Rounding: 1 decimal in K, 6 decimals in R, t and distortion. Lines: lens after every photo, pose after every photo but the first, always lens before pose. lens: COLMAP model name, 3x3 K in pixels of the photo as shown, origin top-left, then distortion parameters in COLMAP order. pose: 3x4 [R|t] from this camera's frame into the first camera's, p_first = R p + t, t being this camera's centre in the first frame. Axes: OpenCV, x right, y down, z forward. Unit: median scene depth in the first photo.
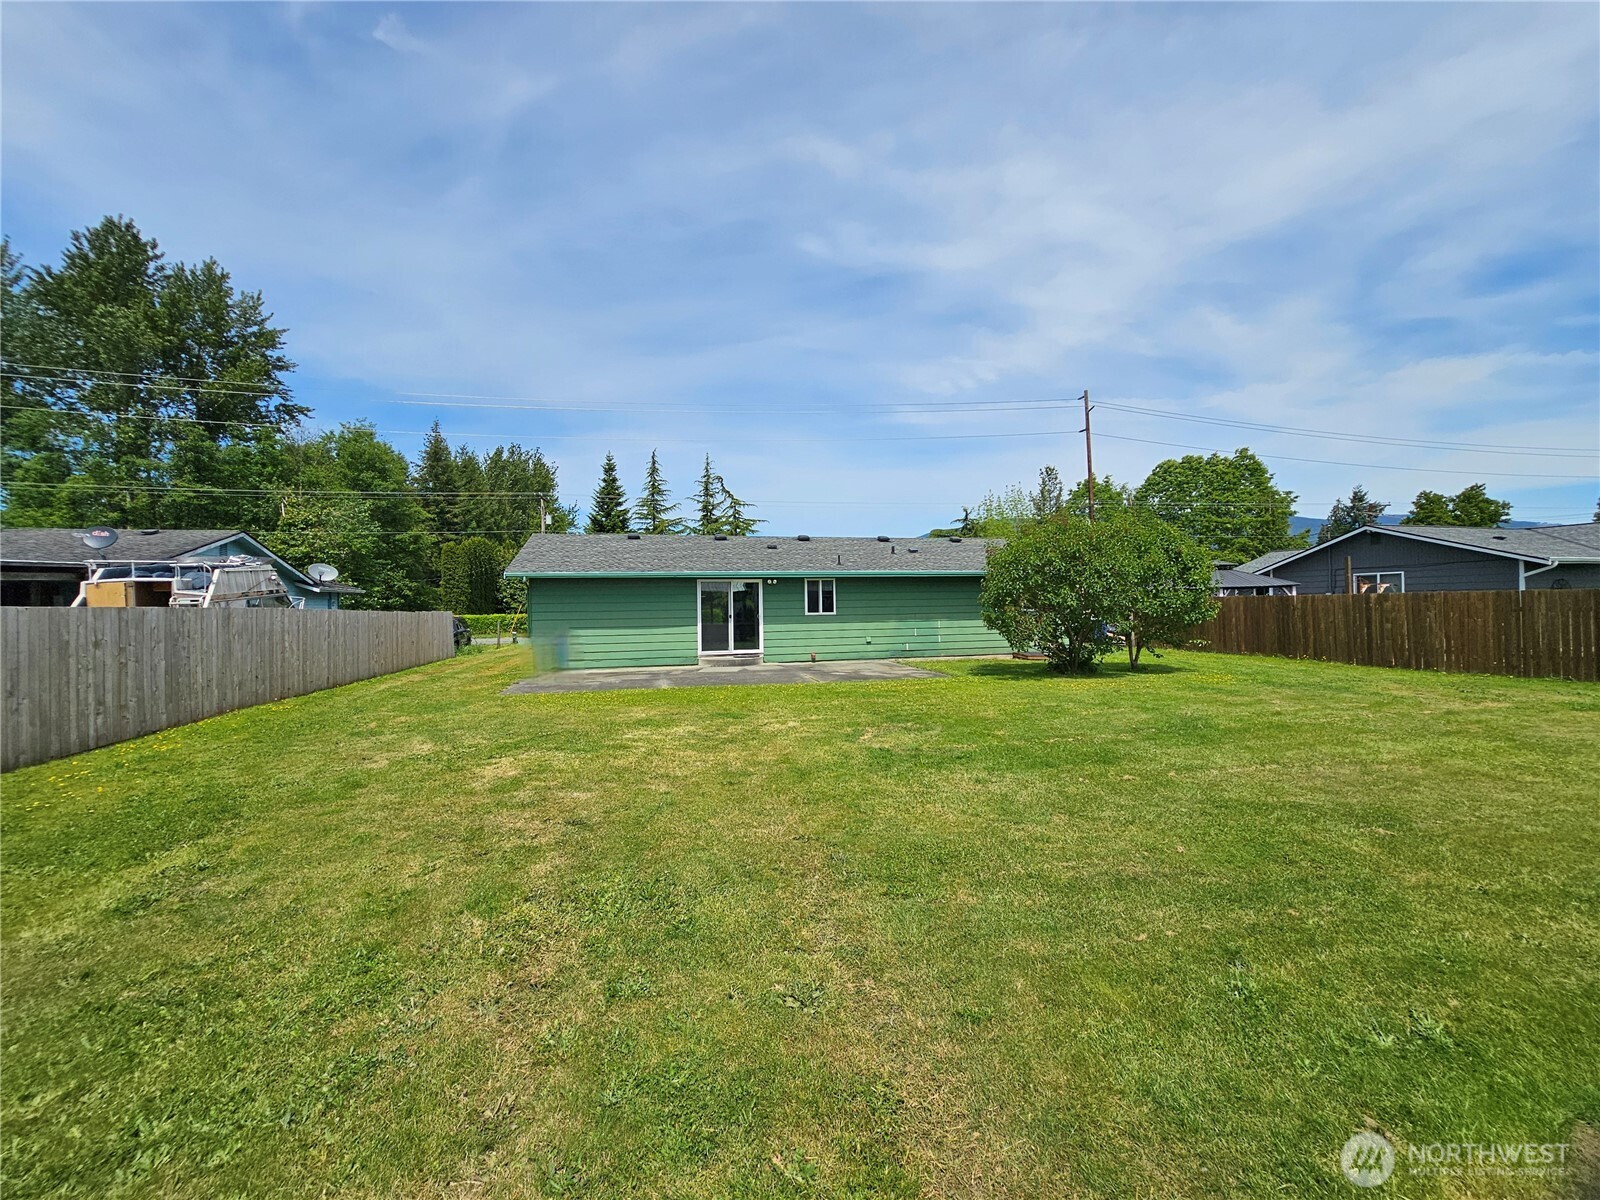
lens RADIAL K [[657.7, 0, 803.2], [0, 657.7, 608.3], [0, 0, 1]] dist [-0.003116, 0.001422]
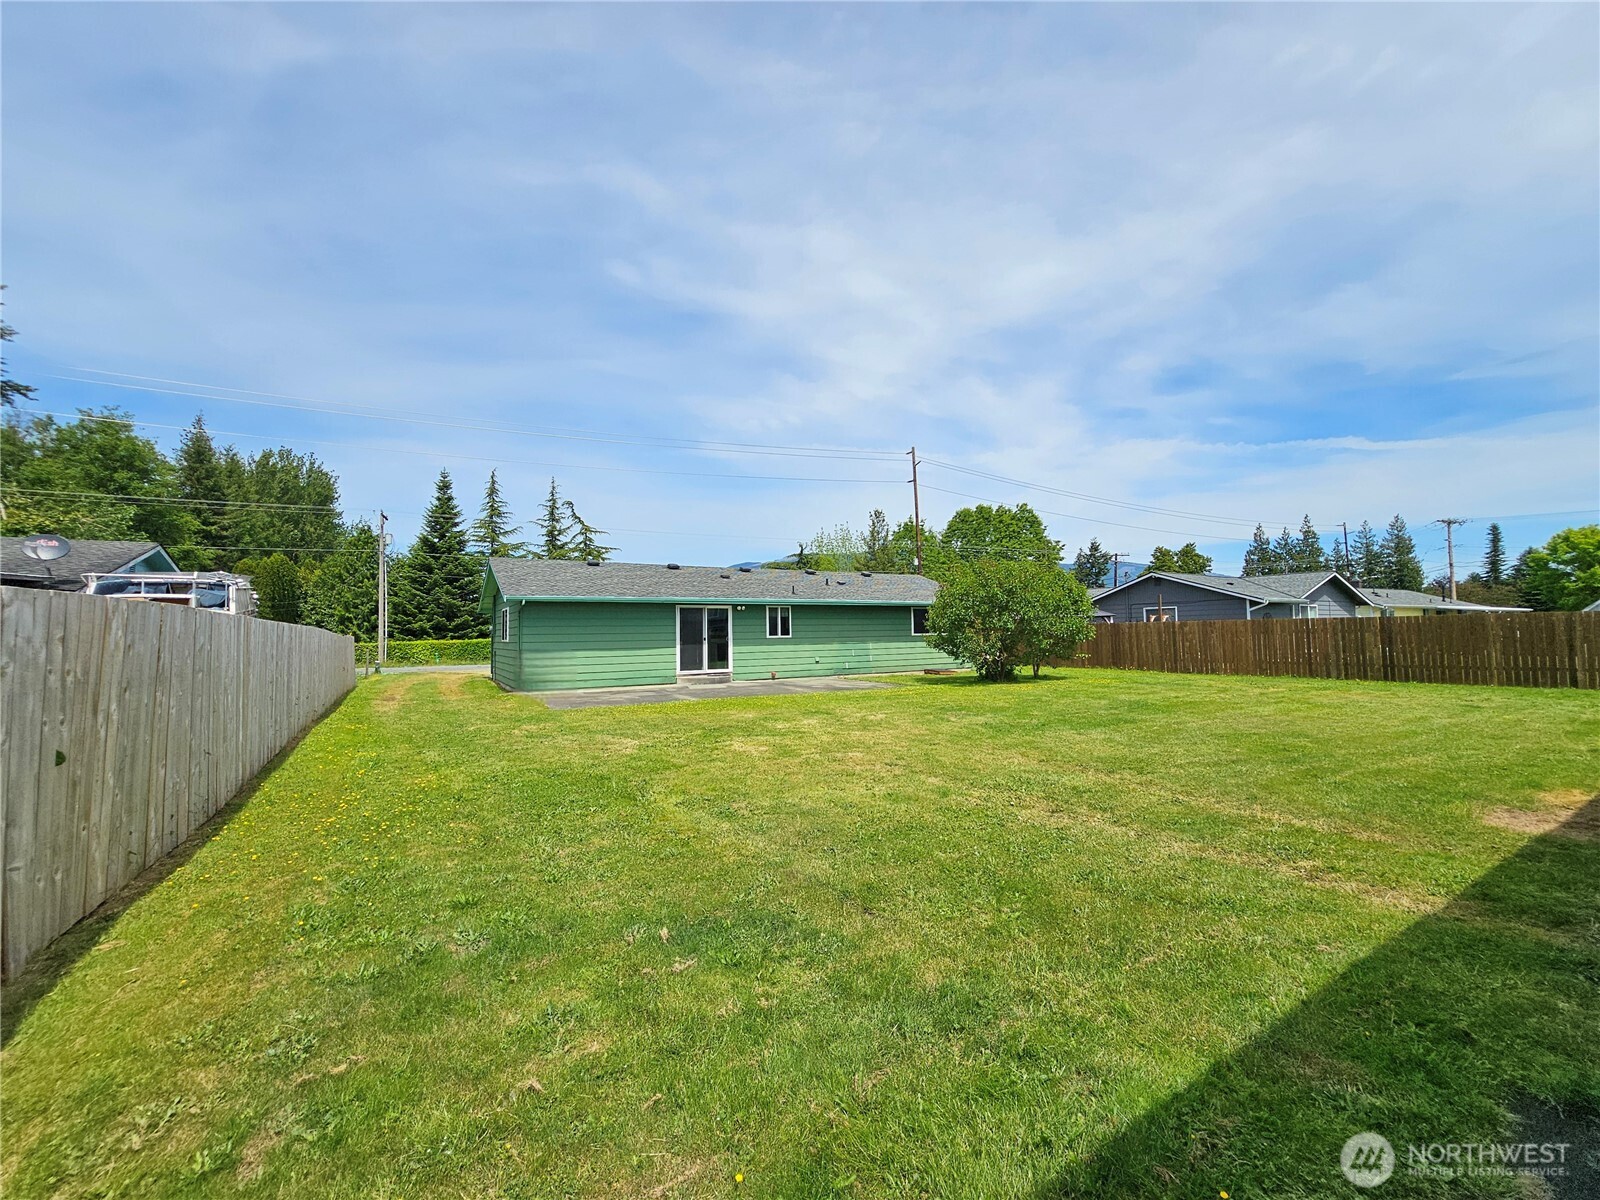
lens RADIAL K [[657.7, 0, 801.7], [0, 657.7, 605.7], [0, 0, 1]] dist [-0.003116, 0.001422]
pose [[0.956721, 0.013245, 0.290707, -0.080082], [0.001308, 0.998758, -0.049810, 0.003392], [-0.291005, 0.048035, 0.955515, -0.028677]]
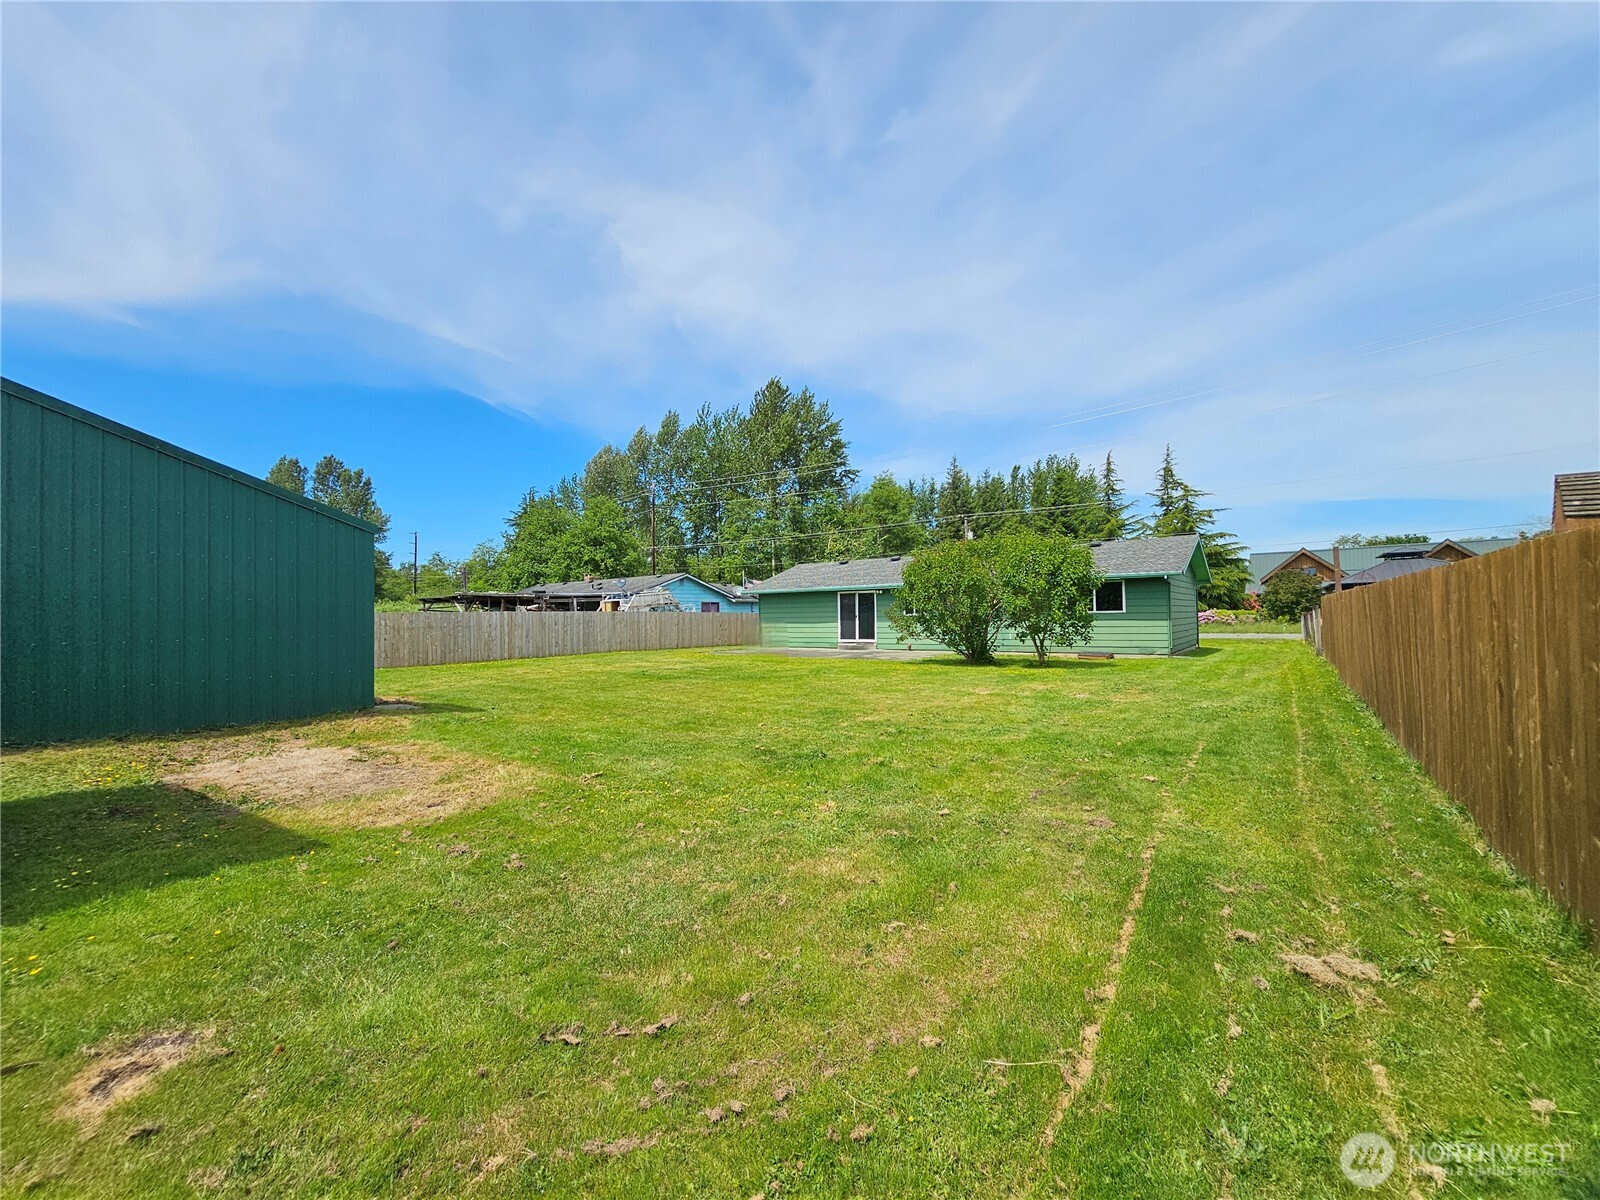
lens RADIAL K [[657.7, 0, 785.8], [0, 657.7, 597.2], [0, 0, 1]] dist [-0.003116, 0.001422]
pose [[0.618851, -0.017341, -0.785317, 0.270506], [0.003541, 0.999808, -0.019287, -0.000759], [0.785500, 0.009155, 0.618794, -0.005788]]
